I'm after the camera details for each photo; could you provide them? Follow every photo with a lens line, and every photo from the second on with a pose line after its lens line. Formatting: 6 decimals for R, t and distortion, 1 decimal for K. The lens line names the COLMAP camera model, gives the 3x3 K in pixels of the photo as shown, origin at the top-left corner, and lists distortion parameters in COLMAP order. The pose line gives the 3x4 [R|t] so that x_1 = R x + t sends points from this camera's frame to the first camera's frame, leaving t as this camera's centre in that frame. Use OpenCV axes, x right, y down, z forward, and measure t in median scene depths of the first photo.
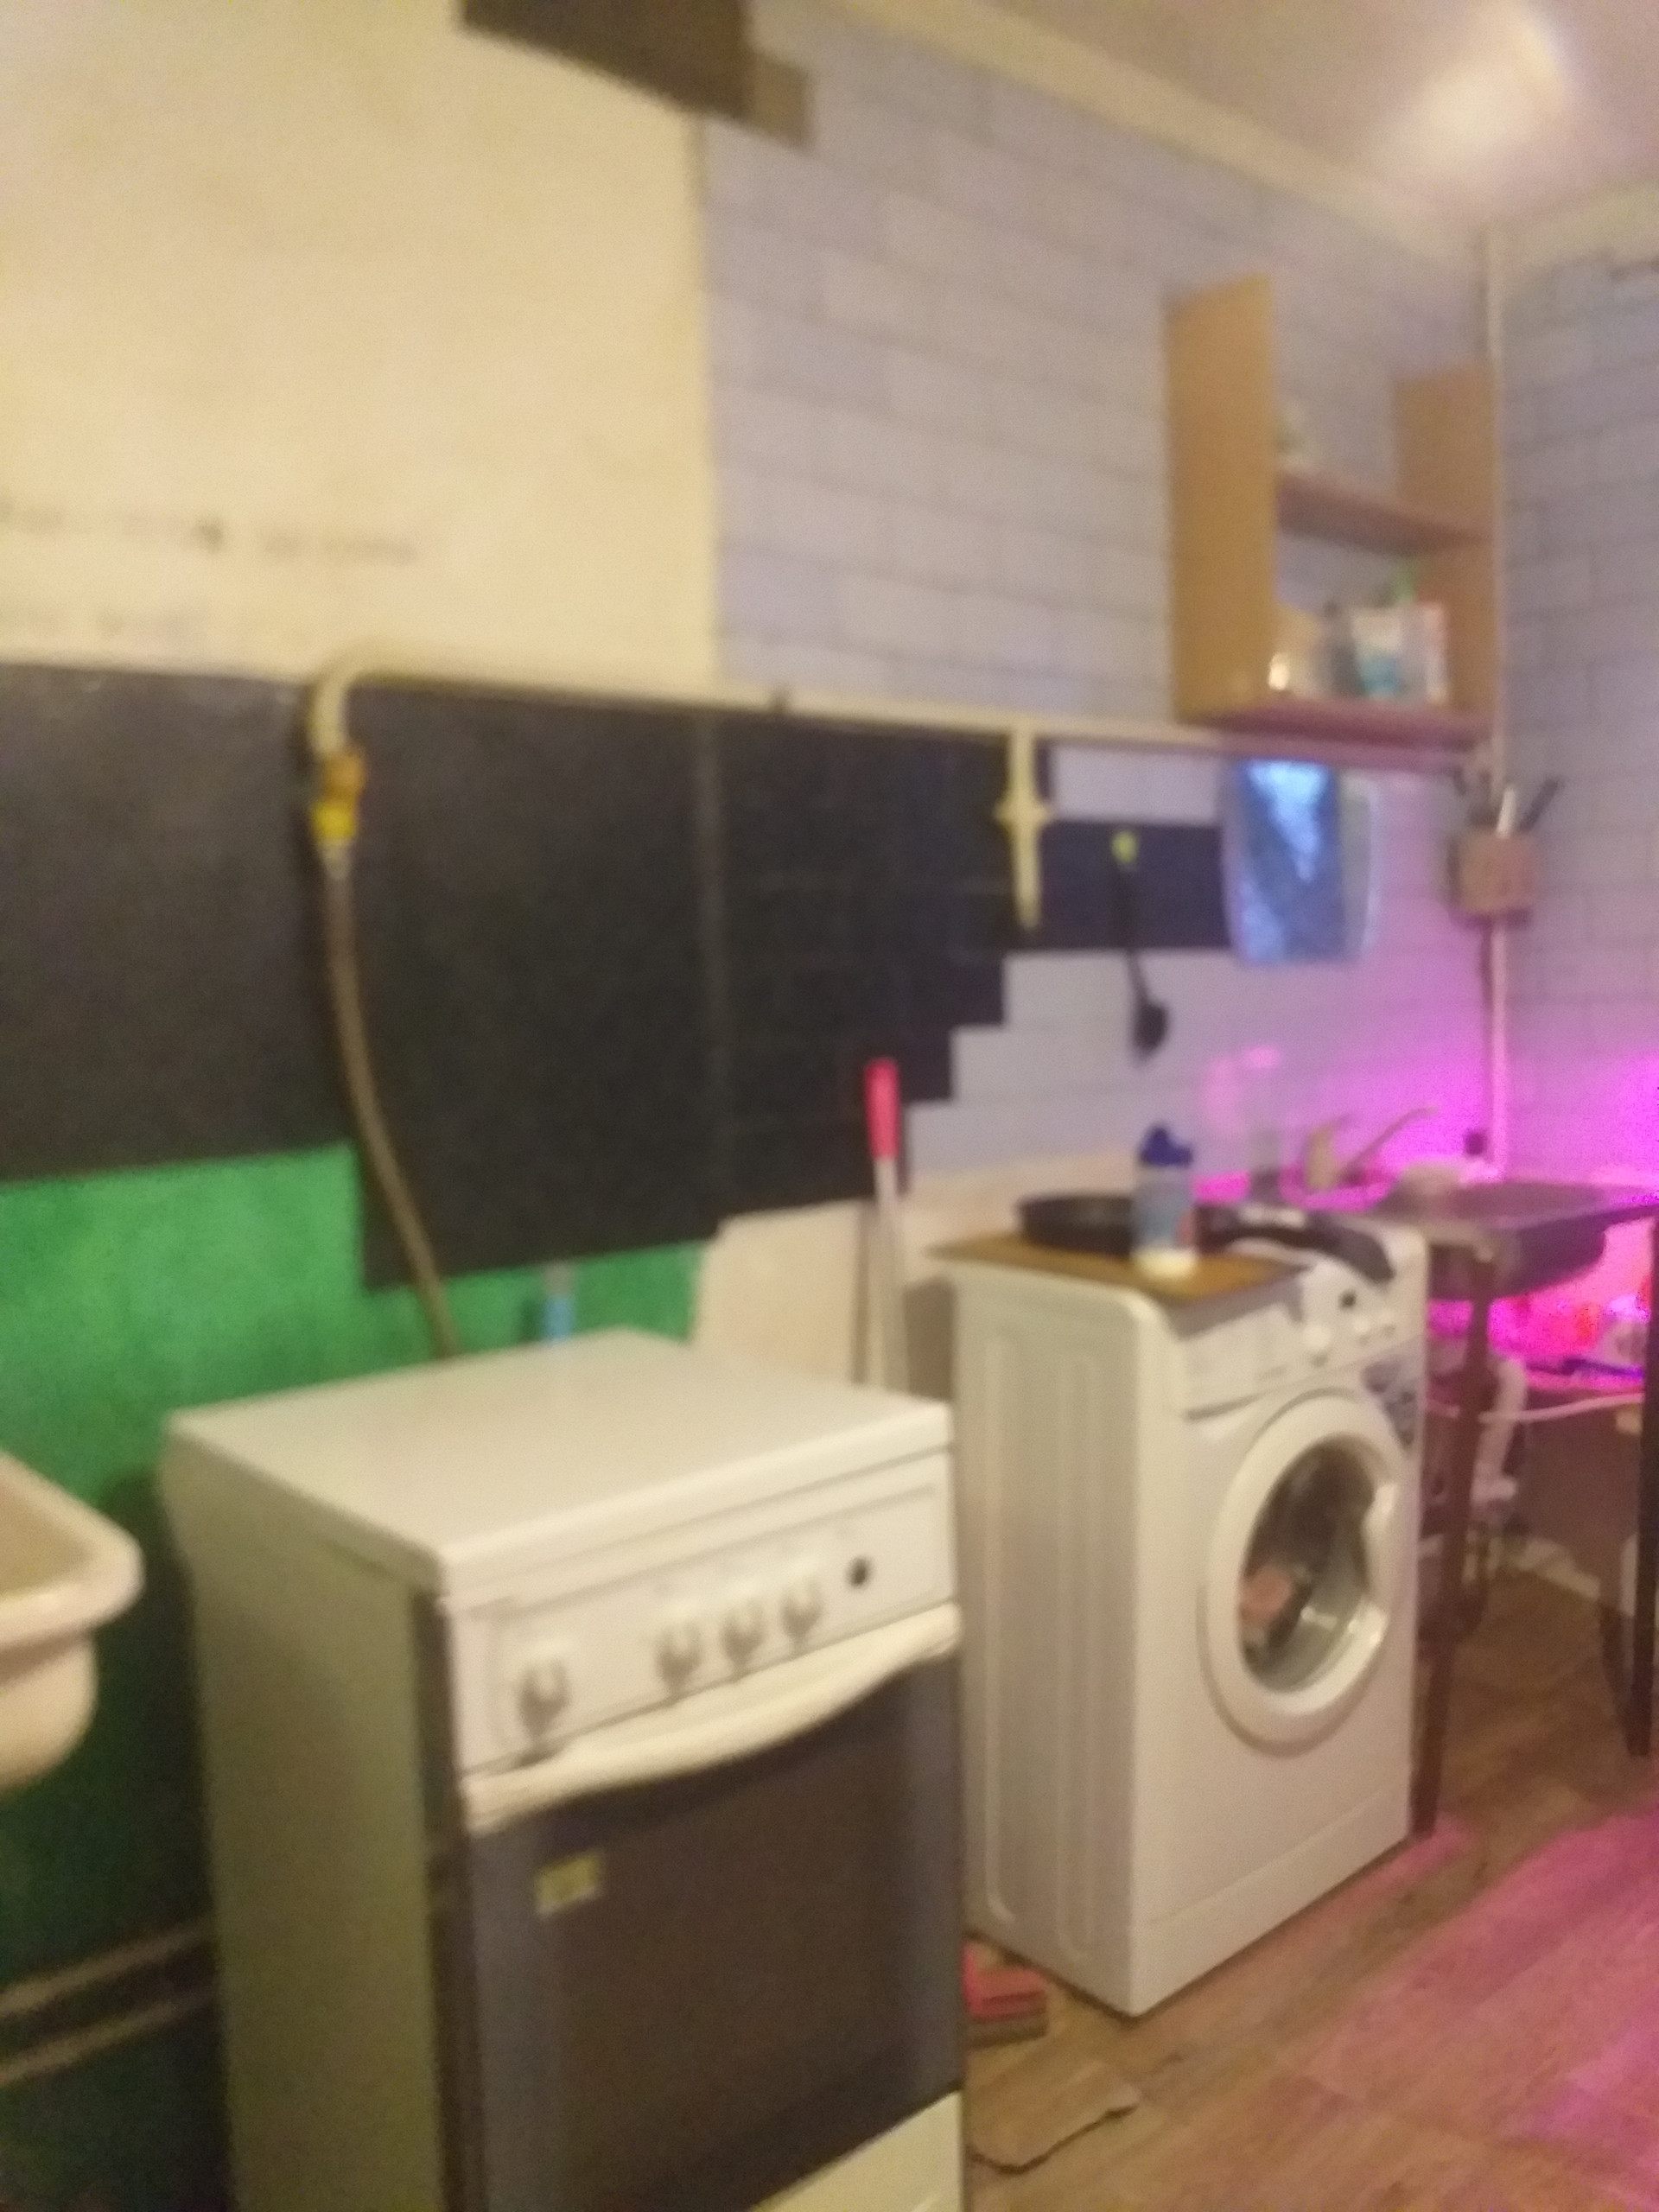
lens RADIAL K [[1802.2, 0, 839.0], [0, 1802.2, 1112.9], [0, 0, 1]] dist [0.051718, -0.184434]
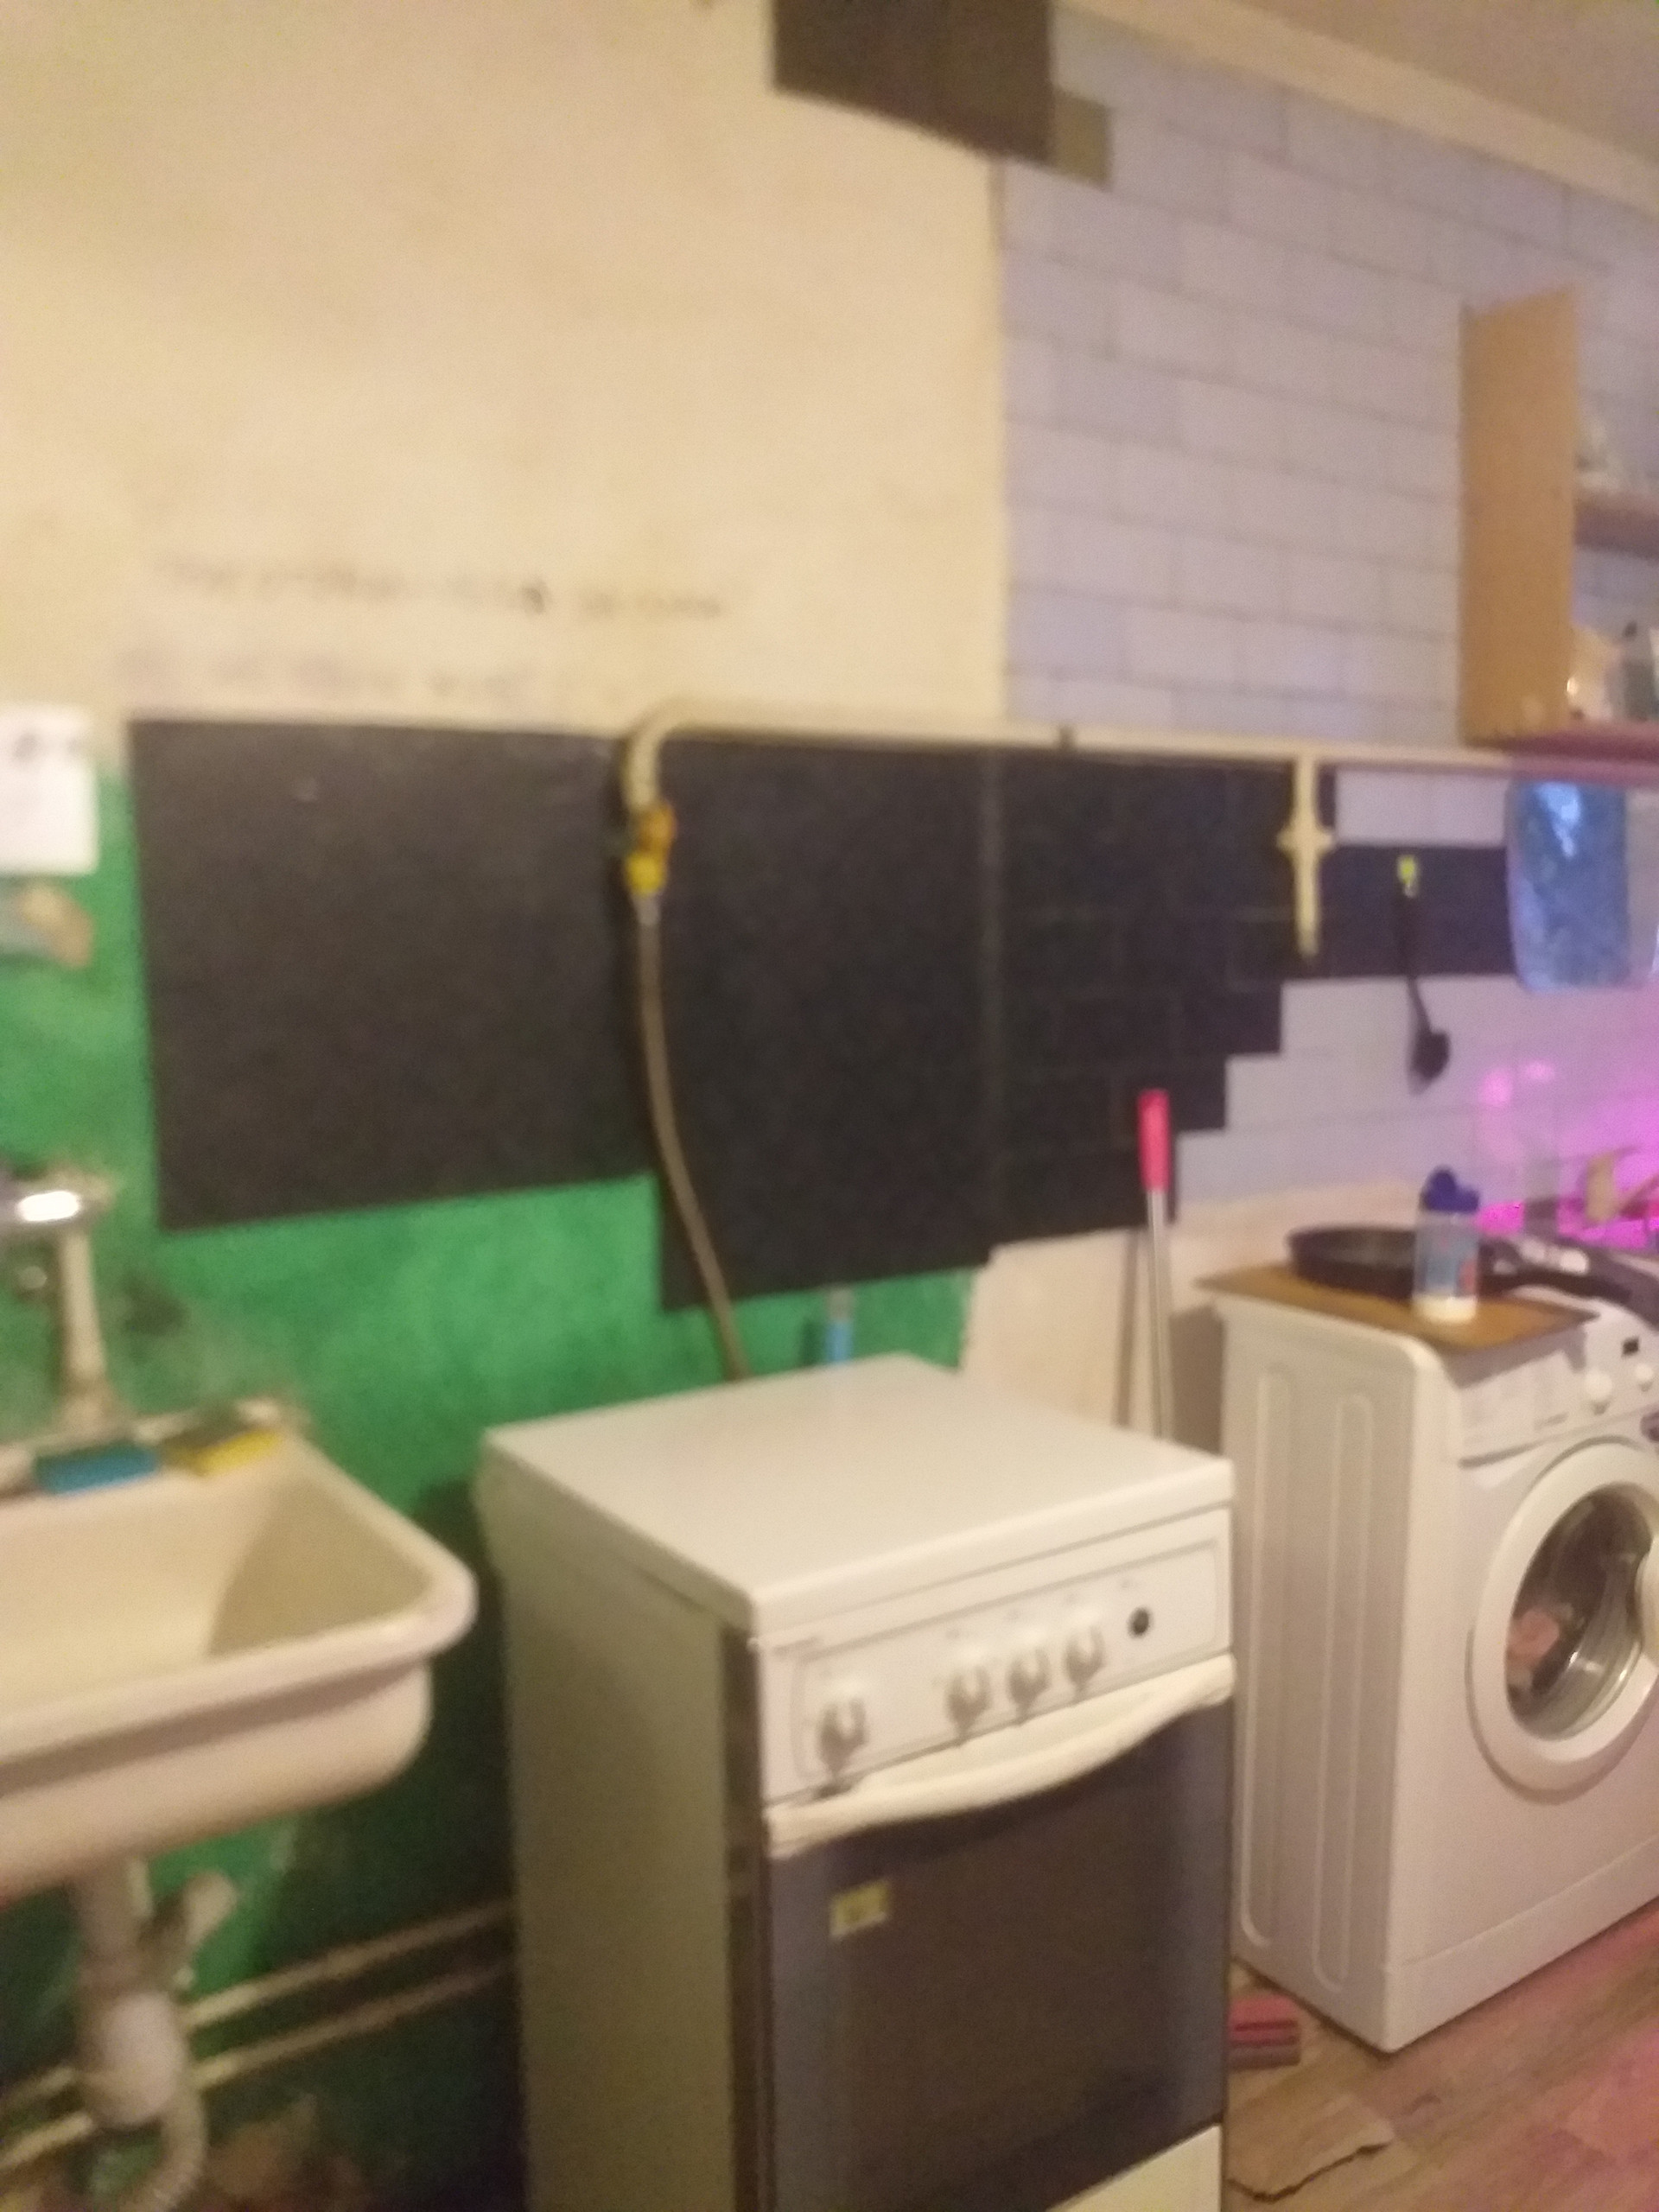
lens RADIAL K [[1802.2, 0, 839.0], [0, 1802.2, 1112.9], [0, 0, 1]] dist [0.051718, -0.184434]
pose [[0.991738, 0.024704, -0.125876, -0.026708], [-0.021933, 0.999487, 0.023349, -0.040092], [0.126388, -0.020396, 0.991771, -0.024136]]
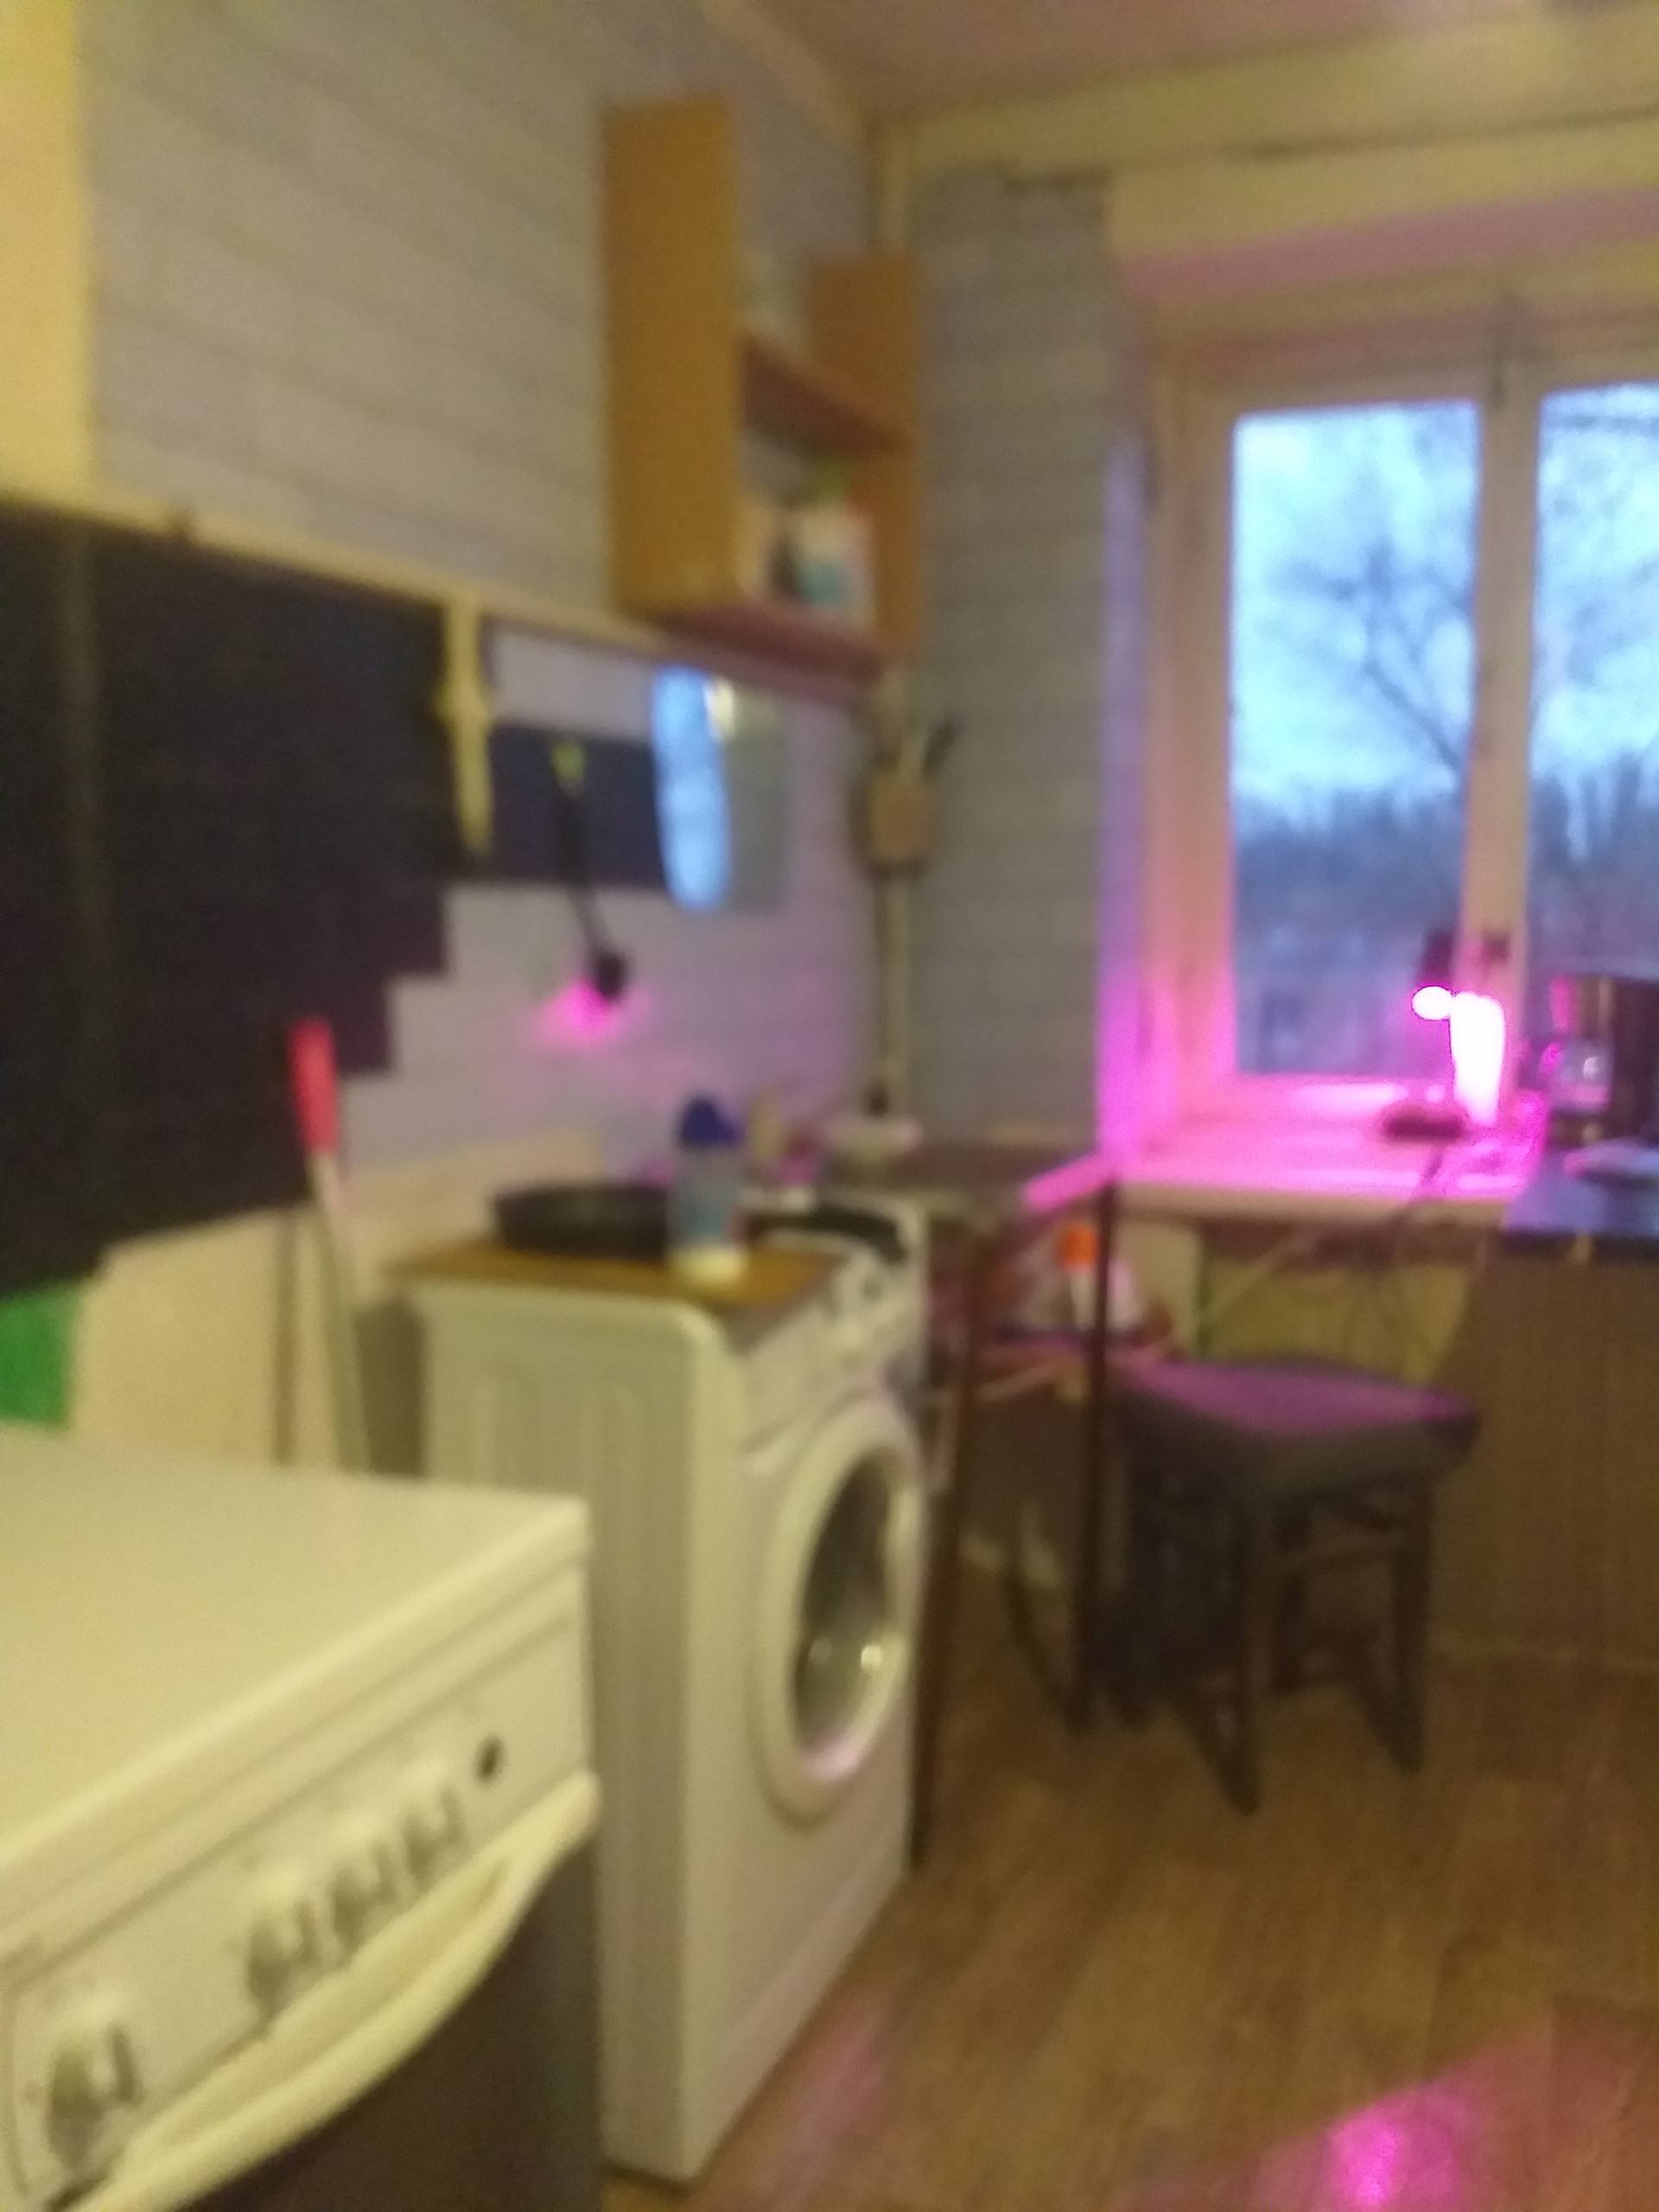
lens RADIAL K [[1802.2, 0, 839.0], [0, 1802.2, 1112.9], [0, 0, 1]] dist [0.051718, -0.184434]
pose [[0.891199, -0.030833, 0.452564, -0.134493], [0.020982, 0.999421, 0.026773, -0.006758], [-0.453128, -0.014364, 0.891330, 0.245739]]
